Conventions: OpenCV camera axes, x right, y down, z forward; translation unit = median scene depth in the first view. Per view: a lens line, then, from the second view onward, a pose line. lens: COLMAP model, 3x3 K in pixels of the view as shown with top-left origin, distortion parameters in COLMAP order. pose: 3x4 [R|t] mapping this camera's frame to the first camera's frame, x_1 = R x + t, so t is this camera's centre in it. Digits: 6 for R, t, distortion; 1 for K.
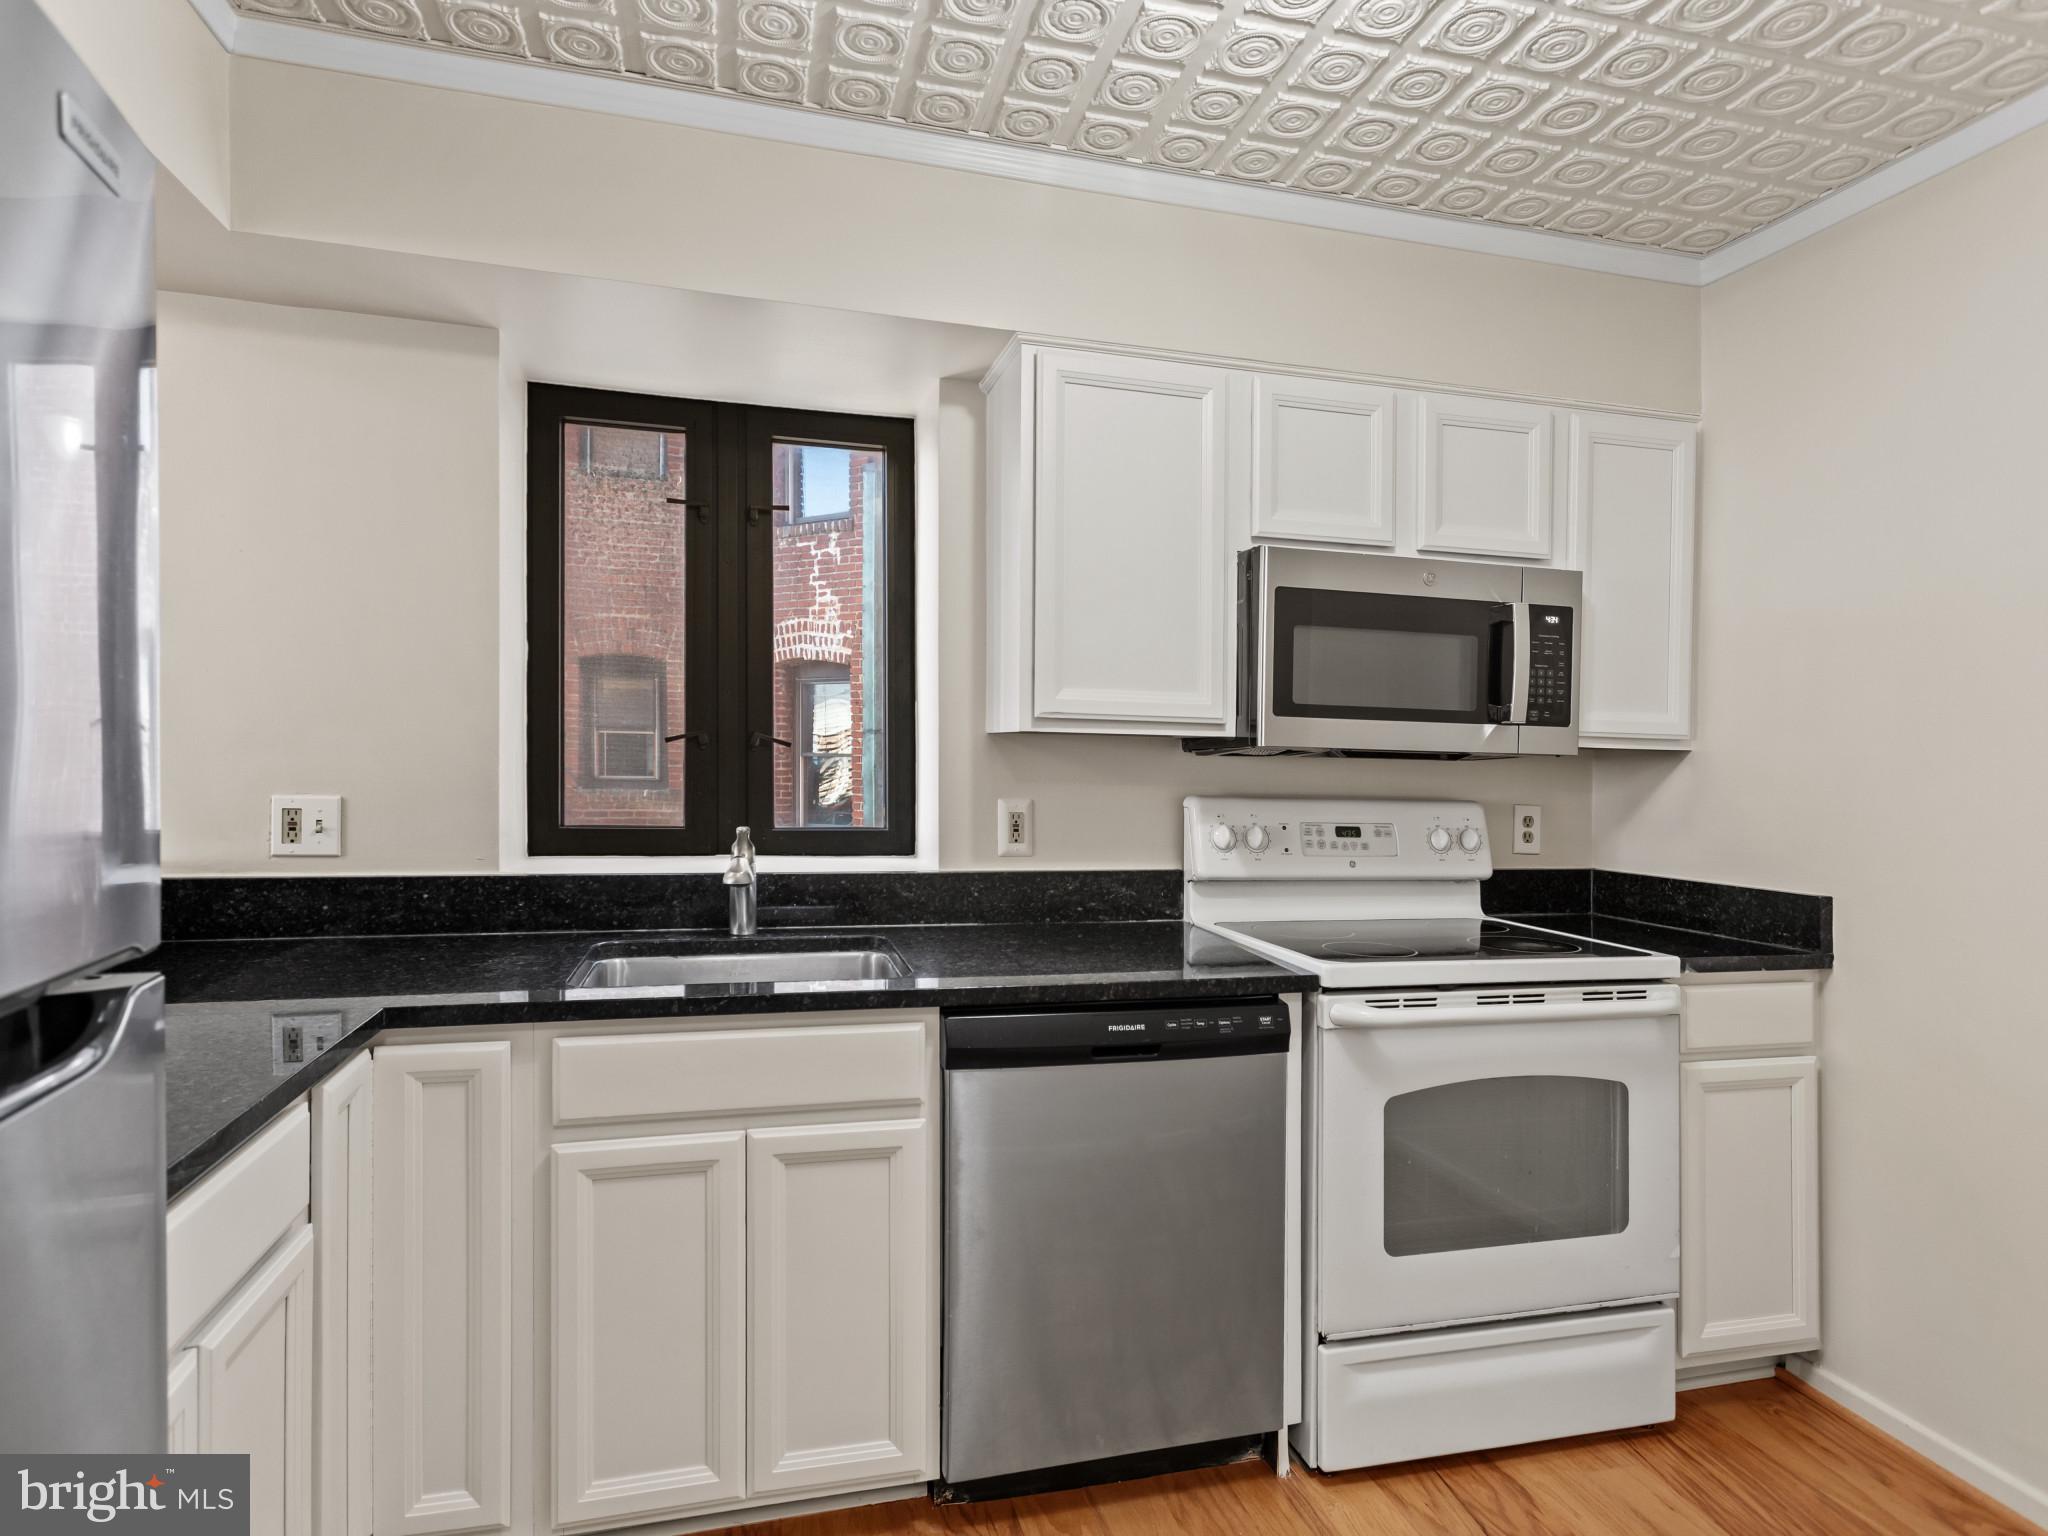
lens RADIAL K [[1116.9, 0, 1031.8], [0, 1116.9, 750.7], [0, 0, 1]] dist [0.003524, 0.001416]
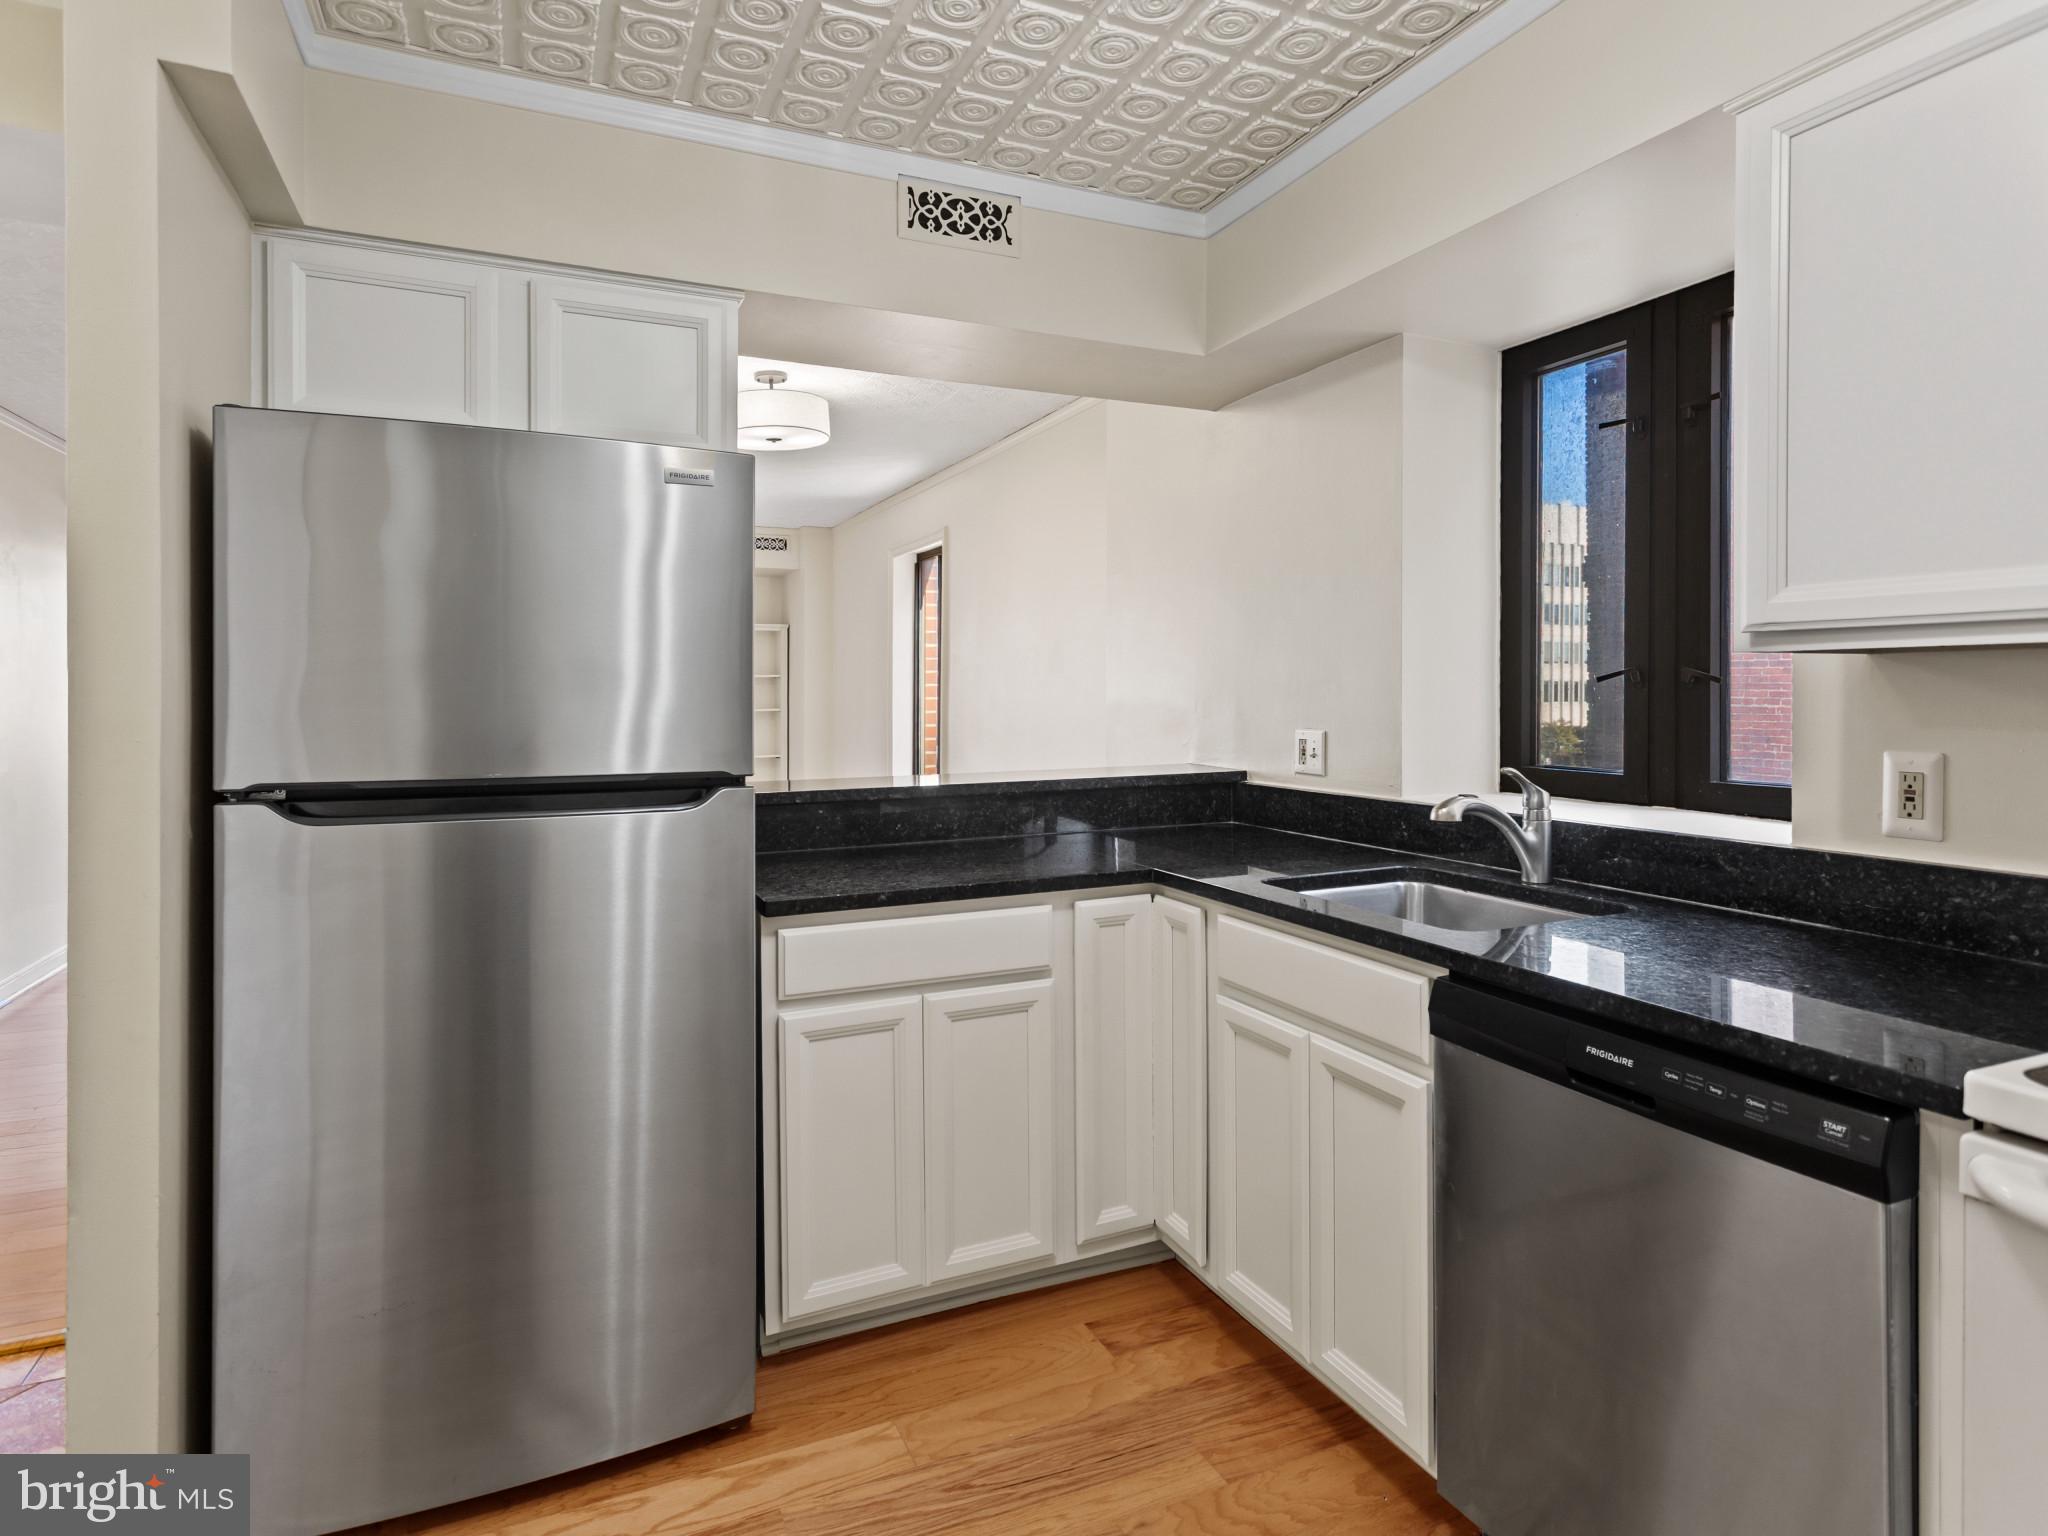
lens RADIAL K [[1118.4, 0, 1024.6], [0, 1118.4, 703.2], [0, 0, 1]] dist [0.002518, 0.000836]
pose [[0.170481, -0.013048, -0.985275, 0.597168], [0.009201, 0.999890, -0.011649, 0.019289], [0.985318, -0.007080, 0.170583, 0.407671]]
